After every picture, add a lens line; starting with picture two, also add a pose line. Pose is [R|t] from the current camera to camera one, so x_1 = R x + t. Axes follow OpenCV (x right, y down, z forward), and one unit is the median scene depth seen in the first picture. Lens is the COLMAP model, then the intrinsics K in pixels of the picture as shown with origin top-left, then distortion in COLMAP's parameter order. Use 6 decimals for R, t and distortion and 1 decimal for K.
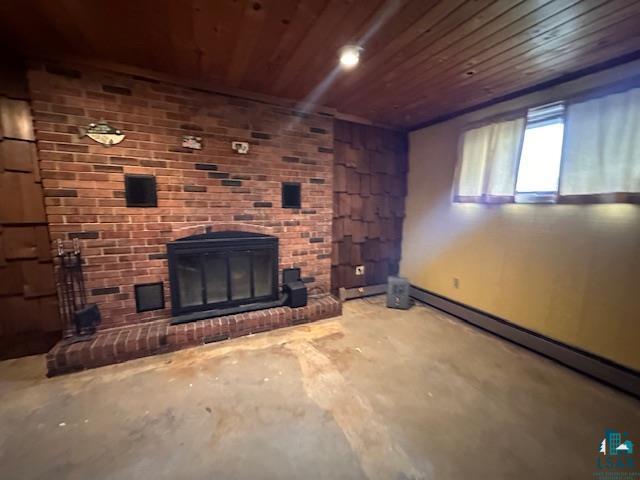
lens RADIAL K [[255.1, 0, 321.9], [0, 255.1, 237.6], [0, 0, 1]] dist [-0.000341, -0.000146]
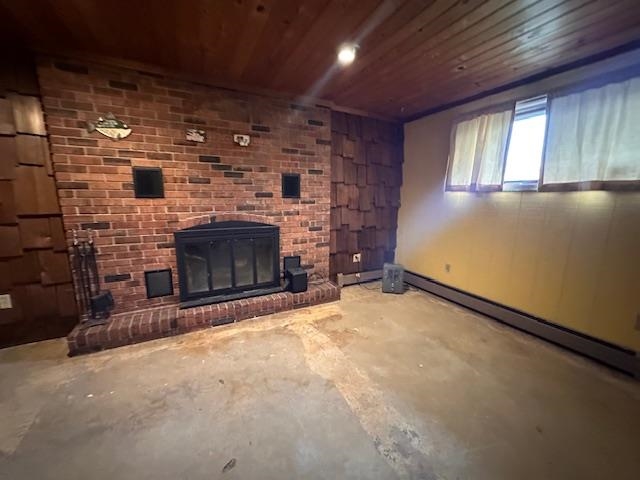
lens RADIAL K [[255.1, 0, 321.6], [0, 255.1, 237.4], [0, 0, 1]] dist [-0.000341, -0.000146]
pose [[0.999856, -0.010357, 0.013431, -0.014021], [0.009882, 0.999340, 0.034955, 0.012265], [-0.013784, -0.034817, 0.999299, -0.067105]]
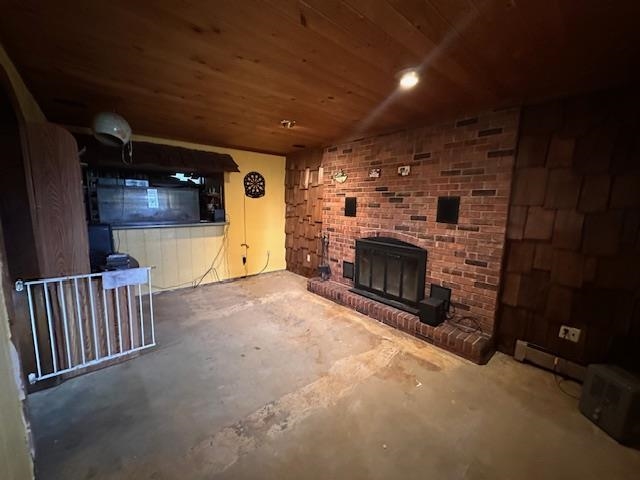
lens RADIAL K [[255.1, 0, 319.1], [0, 255.1, 236.6], [0, 0, 1]] dist [-0.000341, -0.000146]
pose [[0.247677, 0.113145, -0.962213, 0.913488], [-0.146002, 0.986174, 0.078381, -0.093333], [0.957778, 0.121072, 0.260772, 0.394226]]
